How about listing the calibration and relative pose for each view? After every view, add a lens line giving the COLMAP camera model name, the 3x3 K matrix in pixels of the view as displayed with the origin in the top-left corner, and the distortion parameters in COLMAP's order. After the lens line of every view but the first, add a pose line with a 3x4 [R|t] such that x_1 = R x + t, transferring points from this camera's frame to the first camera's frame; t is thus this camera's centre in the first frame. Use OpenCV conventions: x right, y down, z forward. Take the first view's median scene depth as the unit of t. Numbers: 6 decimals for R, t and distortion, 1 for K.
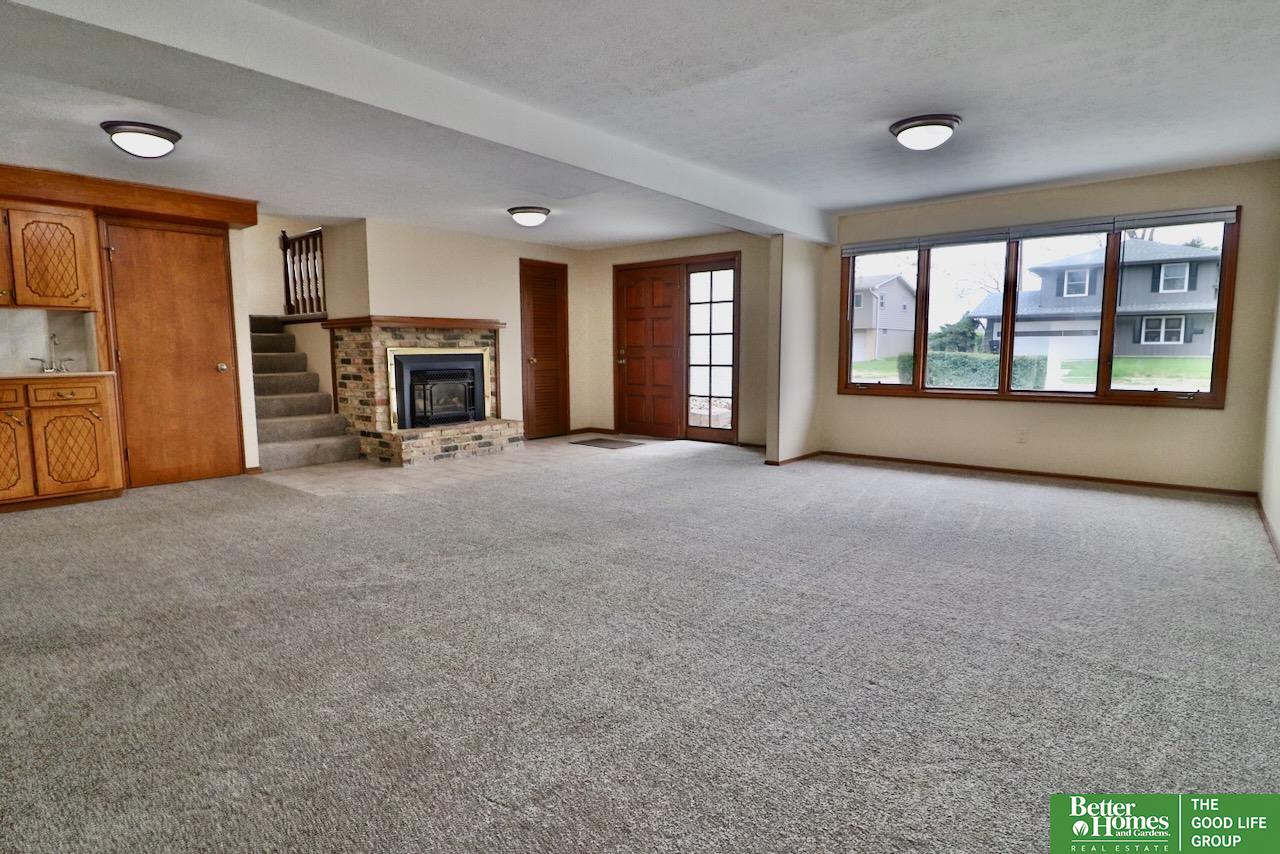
lens RADIAL K [[637.8, 0, 640.0], [0, 637.8, 427.0], [0, 0, 1]] dist [-0.055811, -0.000093]
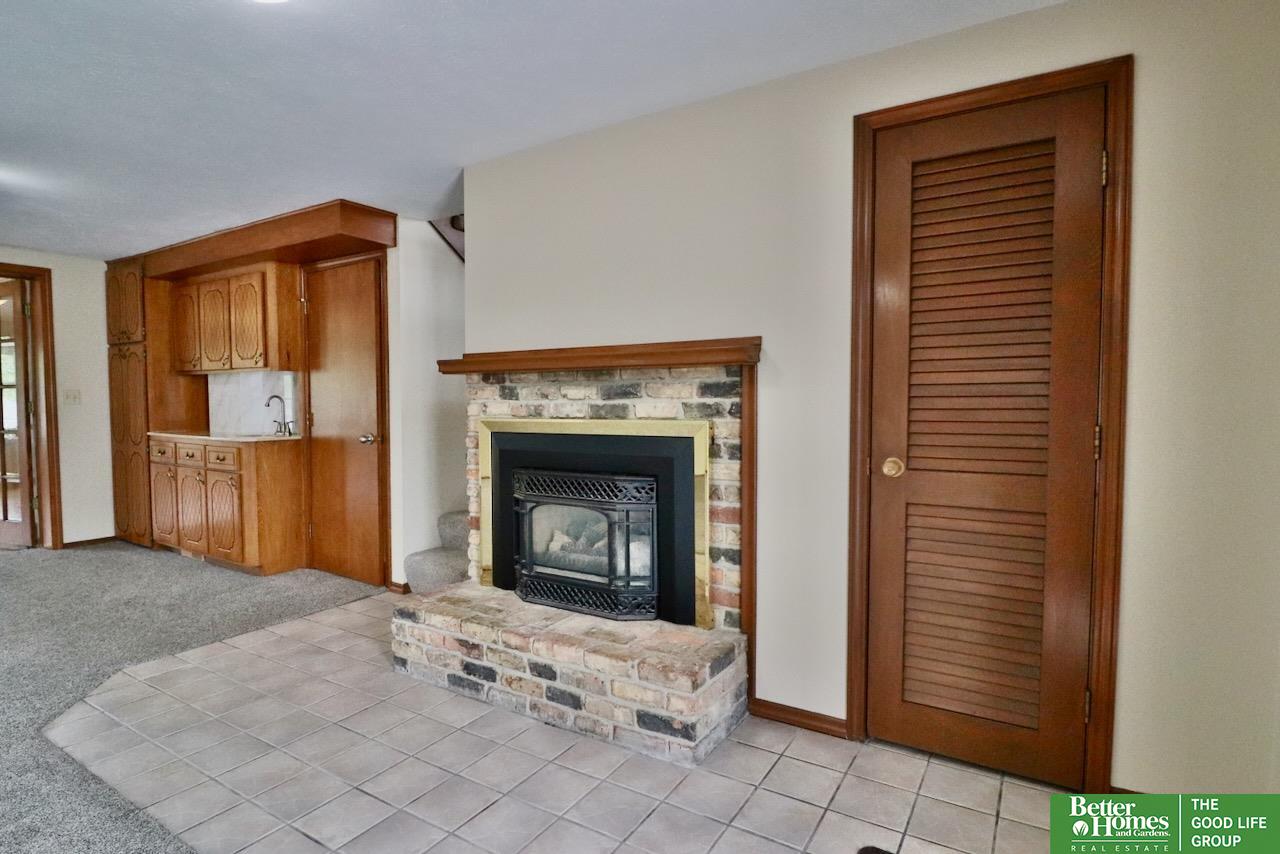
lens RADIAL K [[663.7, 0, 640.0], [0, 663.7, 427.0], [0, 0, 1]] dist [-0.005818, -0.000593]
pose [[0.124159, 0.044537, -0.991262, 0.116219], [-0.115249, 0.992878, 0.030175, -0.136674], [0.985547, 0.110495, 0.128408, 0.981570]]
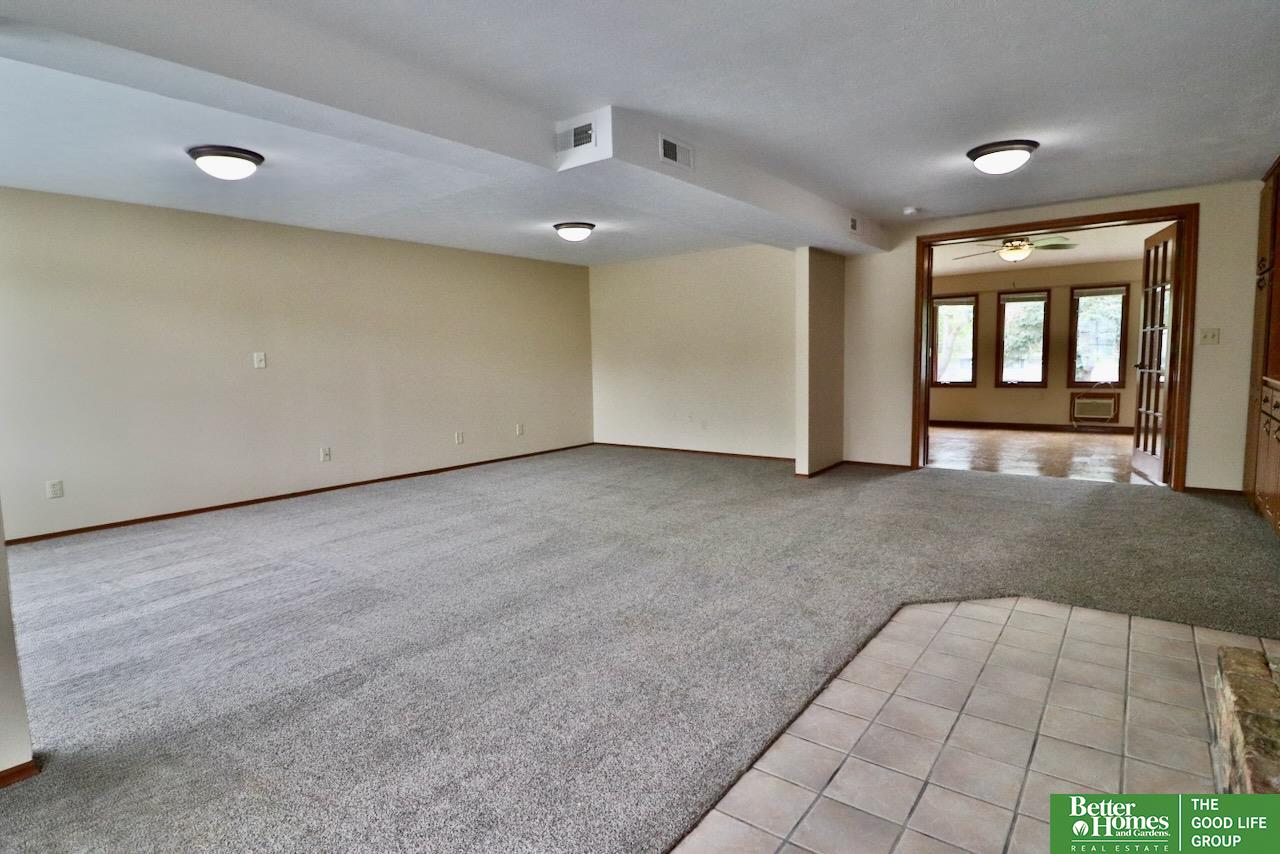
lens RADIAL K [[663.7, 0, 640.0], [0, 663.7, 427.0], [0, 0, 1]] dist [-0.005818, -0.000593]
pose [[-0.998869, 0.036143, -0.030903, -0.073625], [0.028418, 0.974753, 0.221469, -0.154801], [0.038127, 0.220341, -0.974678, 1.140772]]
